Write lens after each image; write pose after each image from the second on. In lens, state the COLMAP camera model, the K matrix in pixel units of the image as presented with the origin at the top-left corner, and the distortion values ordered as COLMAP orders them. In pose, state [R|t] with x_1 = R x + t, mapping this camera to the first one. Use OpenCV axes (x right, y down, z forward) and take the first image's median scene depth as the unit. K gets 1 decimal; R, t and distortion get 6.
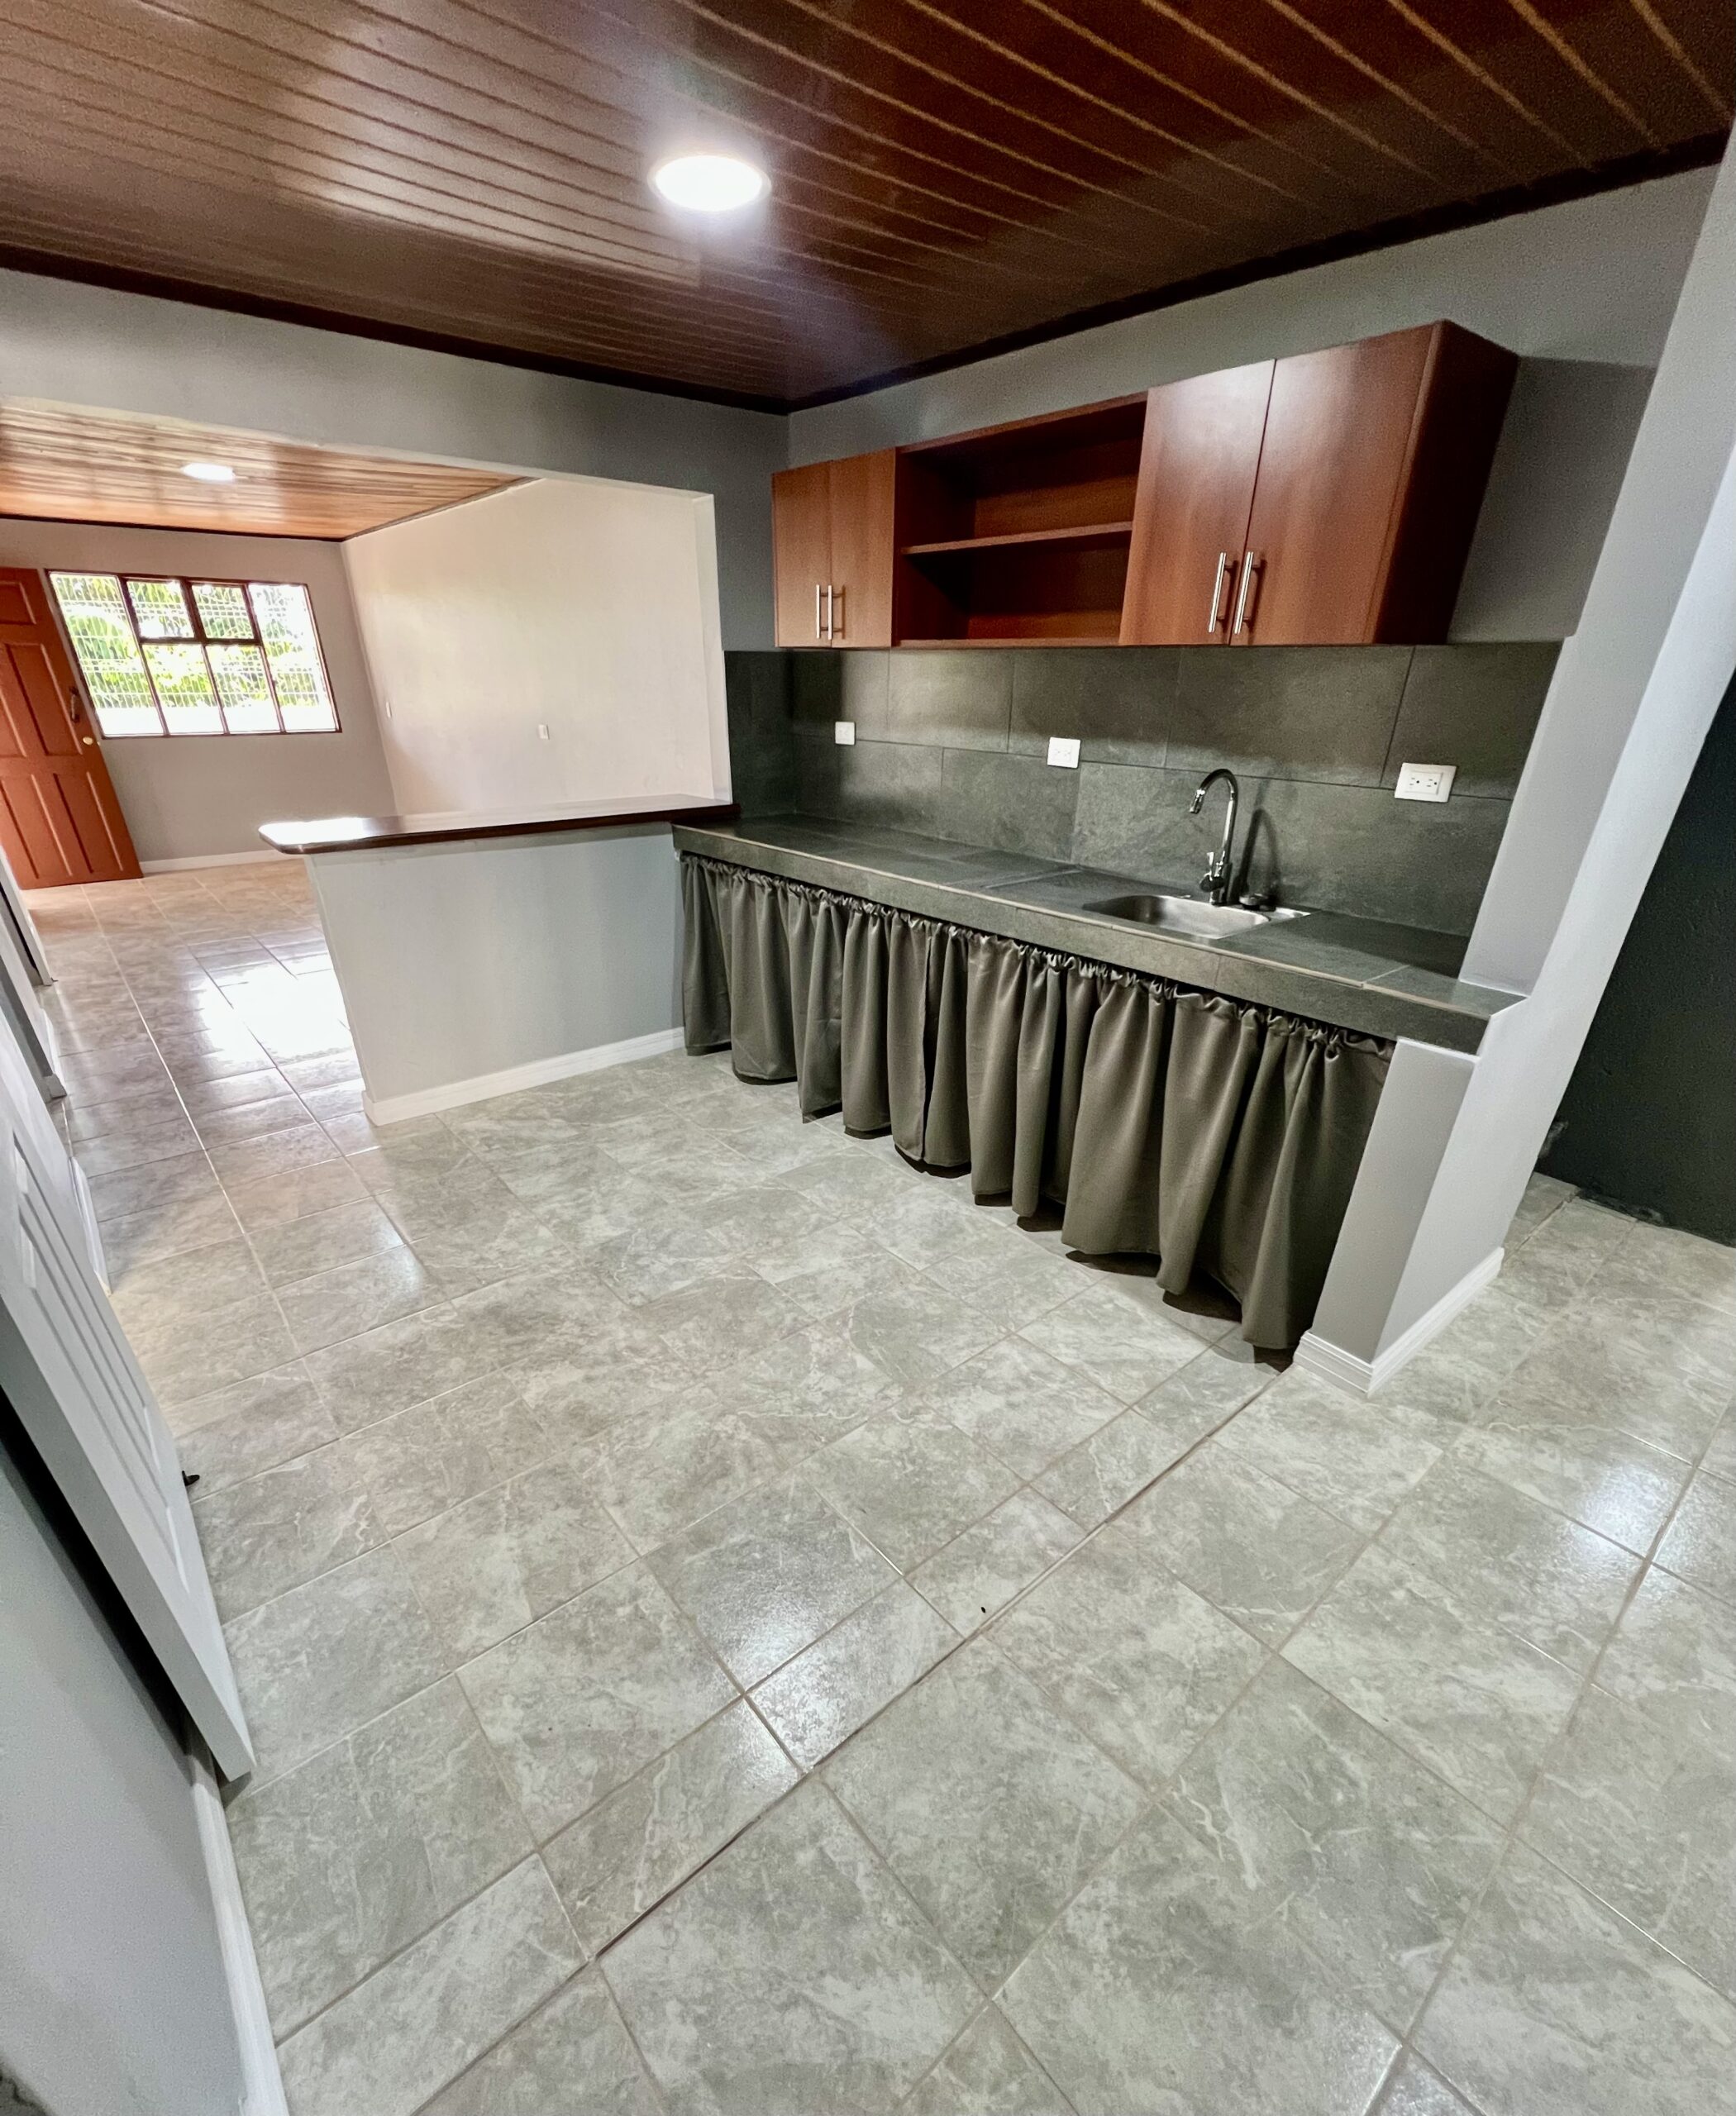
lens RADIAL K [[923.0, 0, 858.3], [0, 923.0, 1152.2], [0, 0, 1]] dist [-0.001829, 0.000859]
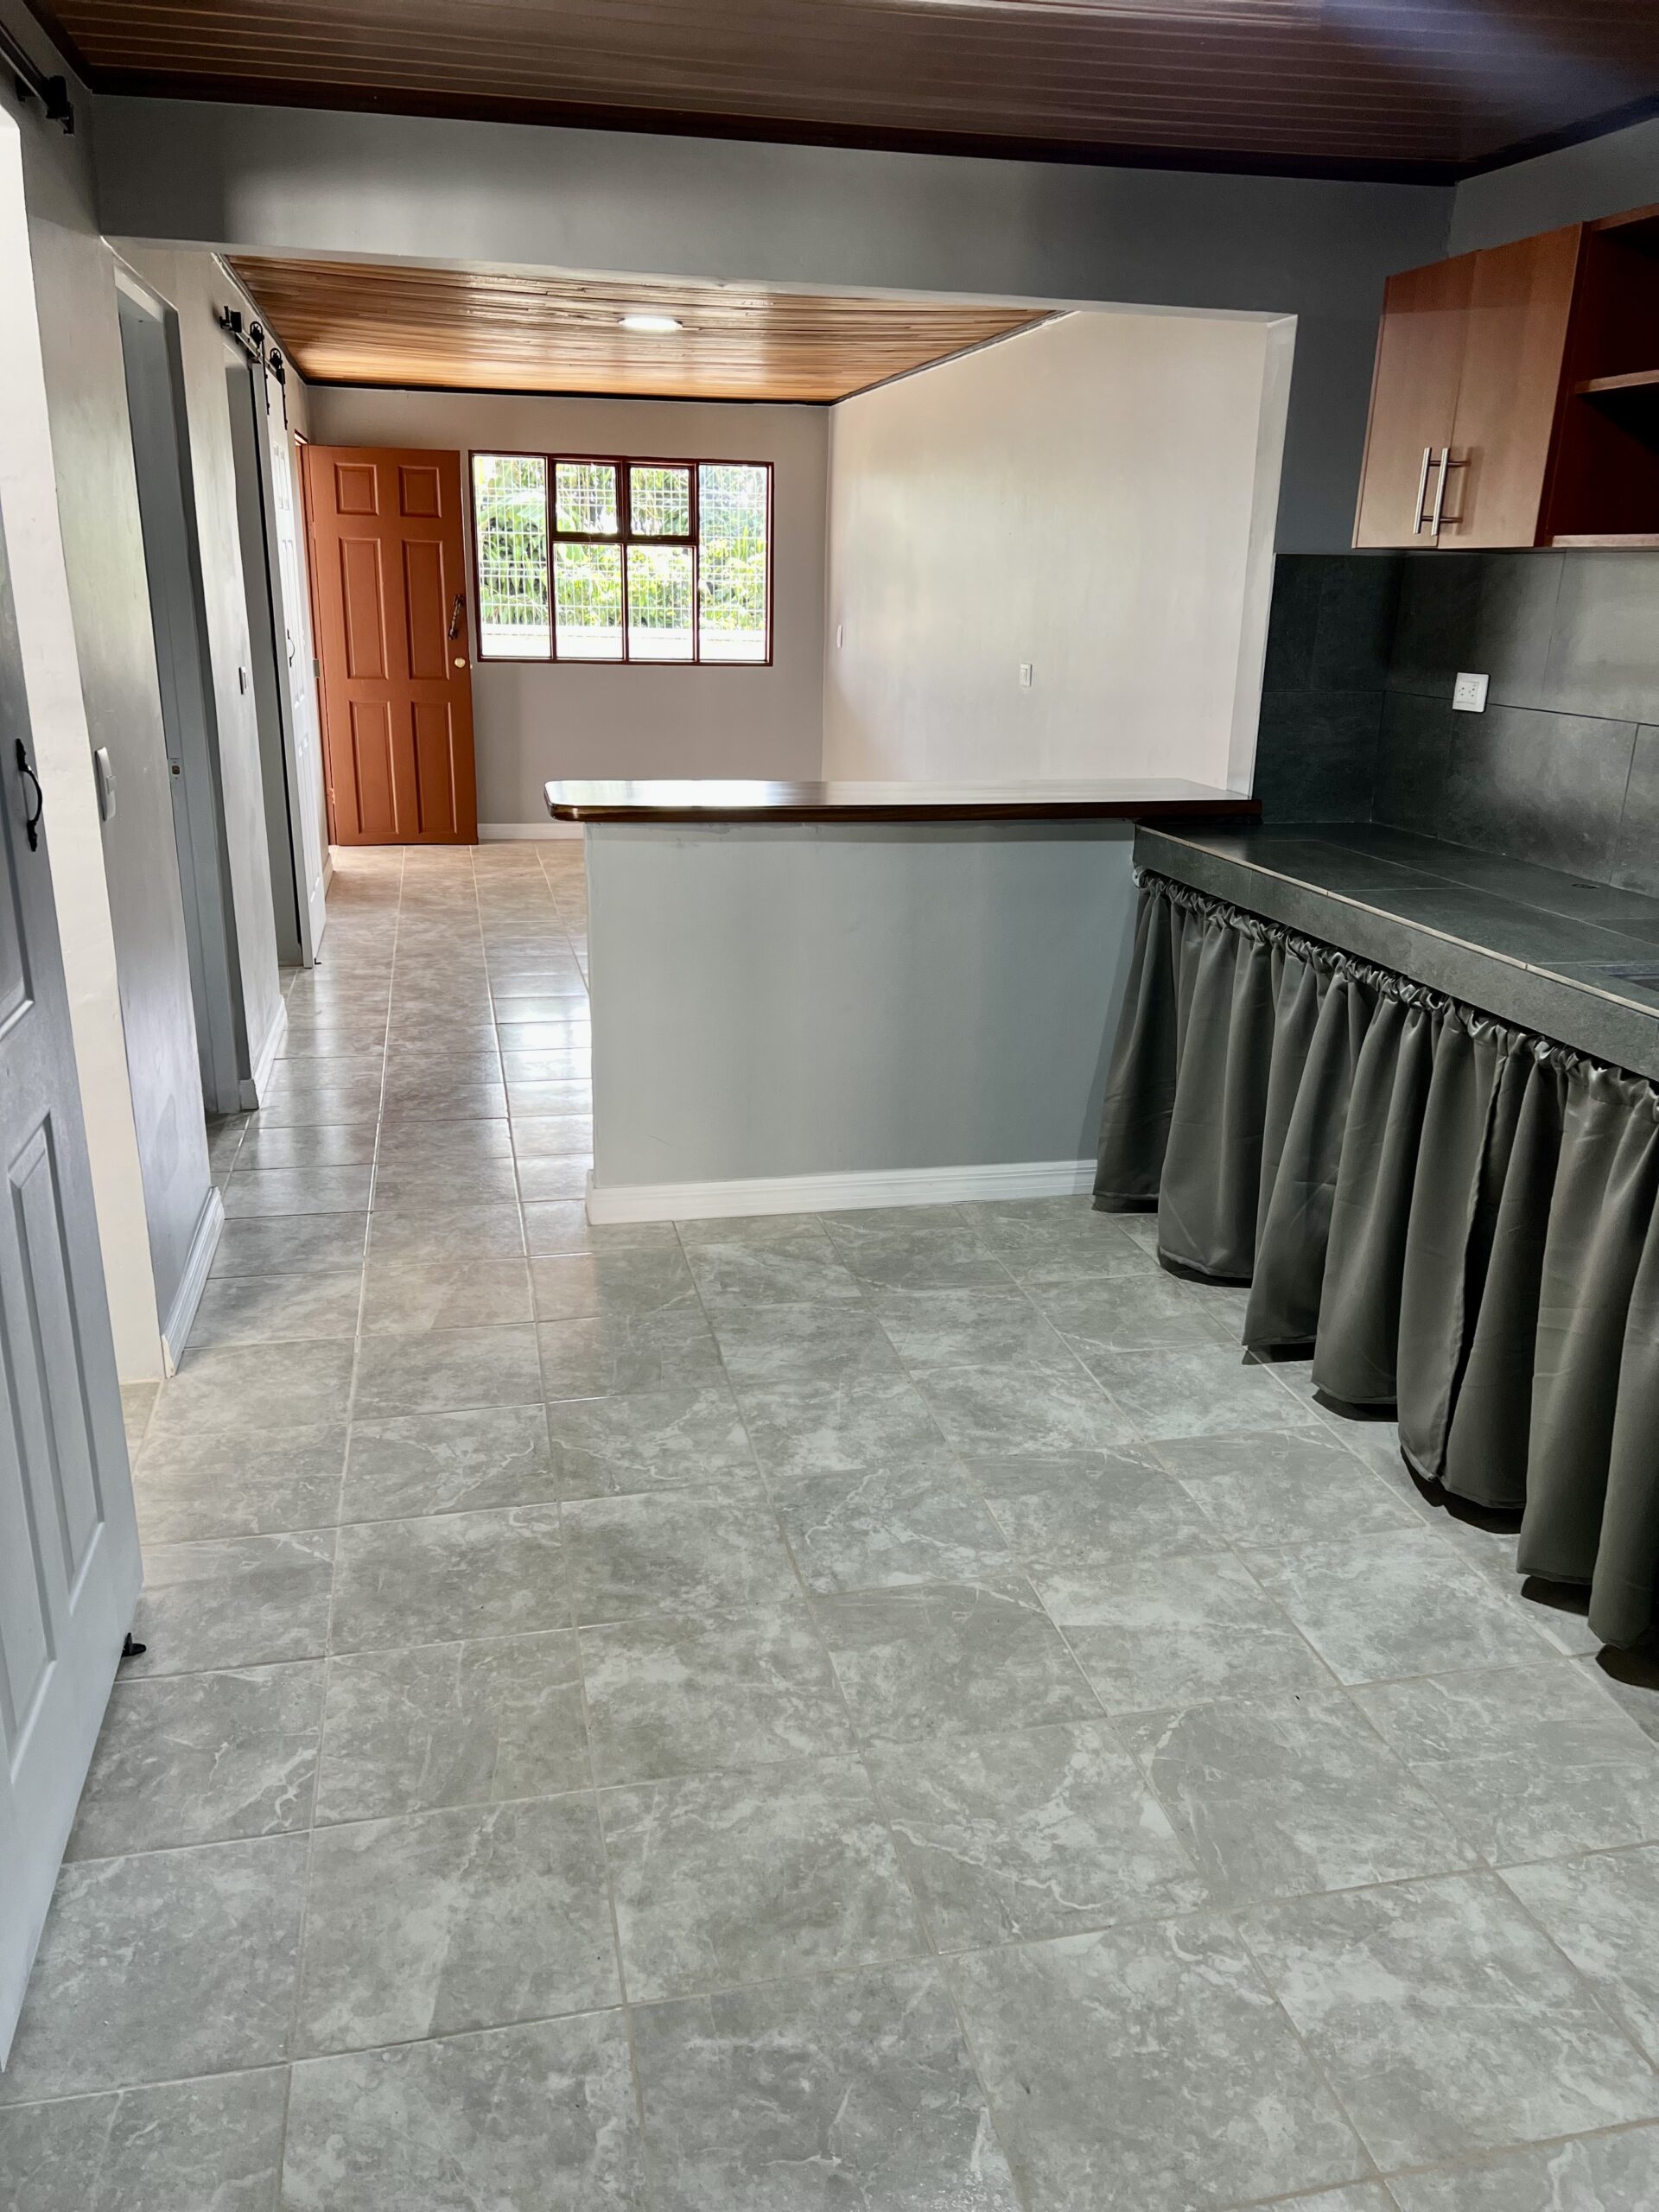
lens RADIAL K [[1656.6, 0, 823.6], [0, 1656.6, 1101.9], [0, 0, 1]] dist [0.039990, -0.030165]
pose [[0.886949, 0.149627, -0.436959, 0.145704], [-0.226140, 0.965599, -0.128375, 0.001200], [0.402718, 0.212676, 0.890273, 0.002083]]
